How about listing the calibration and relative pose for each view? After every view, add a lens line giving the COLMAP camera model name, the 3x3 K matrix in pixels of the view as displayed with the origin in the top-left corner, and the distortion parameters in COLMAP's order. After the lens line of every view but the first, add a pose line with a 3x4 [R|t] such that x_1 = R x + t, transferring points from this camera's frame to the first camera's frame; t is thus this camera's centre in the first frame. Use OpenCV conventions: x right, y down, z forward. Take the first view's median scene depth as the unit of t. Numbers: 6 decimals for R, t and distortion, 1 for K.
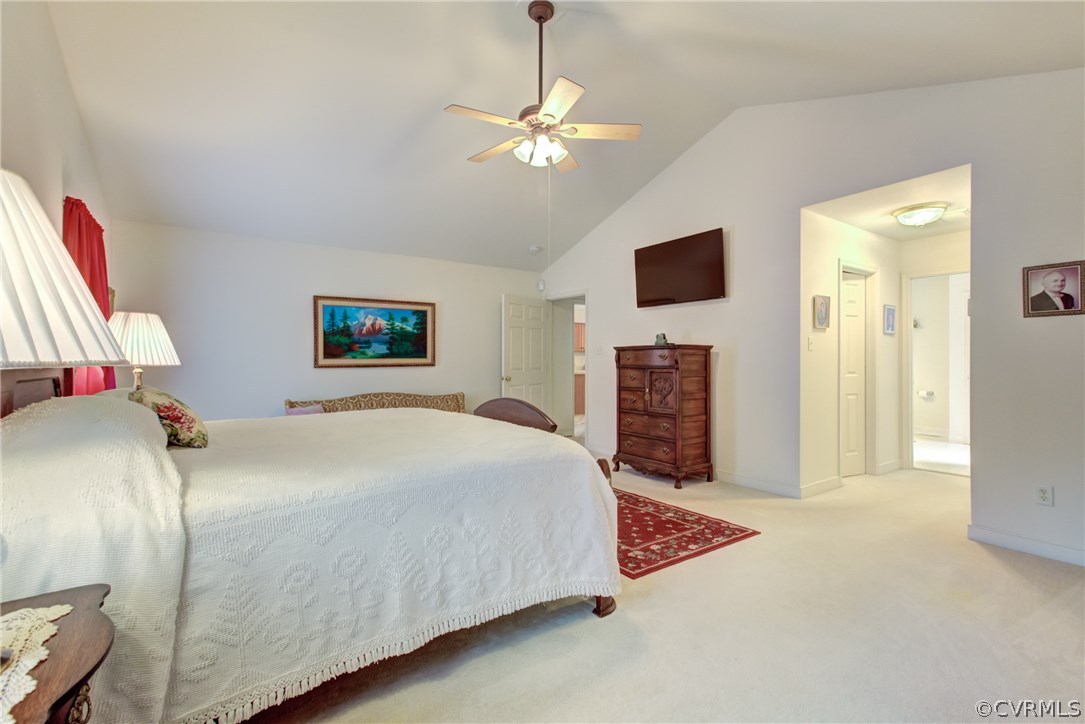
lens RADIAL K [[498.9, 0, 547.0], [0, 498.9, 358.7], [0, 0, 1]] dist [0.002109, 0.000468]
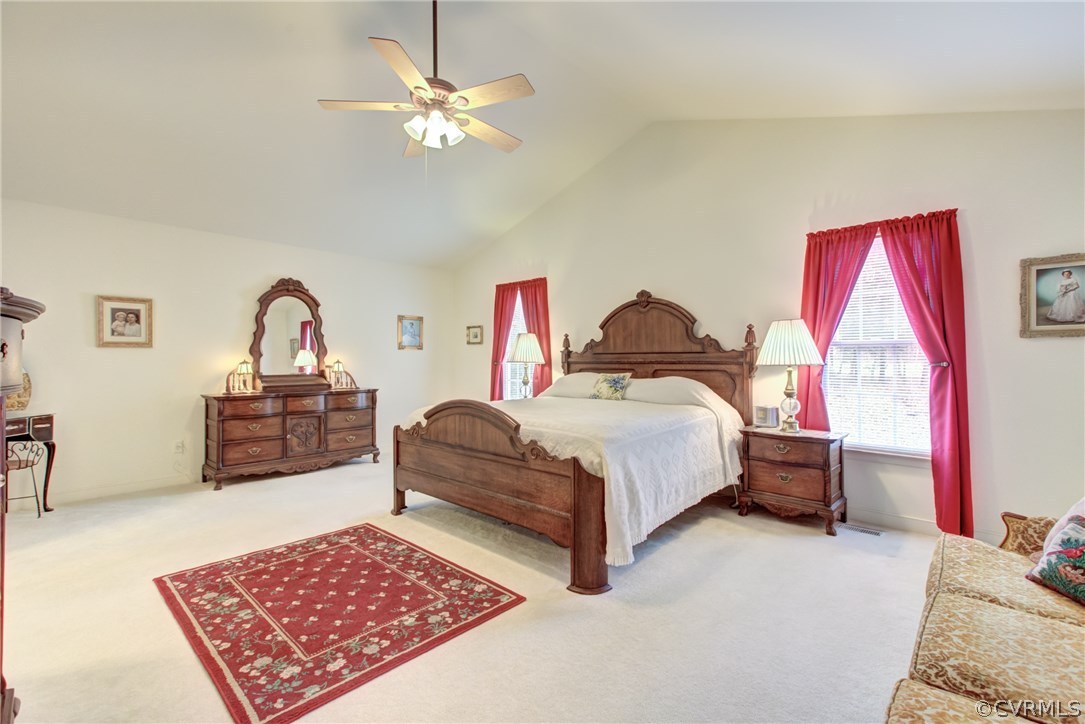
lens RADIAL K [[498.9, 0, 547.0], [0, 498.9, 358.7], [0, 0, 1]] dist [0.002109, 0.000468]
pose [[-0.982657, 0.006900, -0.185302, -0.043216], [0.006949, 0.999976, 0.000385, 0.000567], [0.185300, -0.000909, -0.982682, 1.927834]]
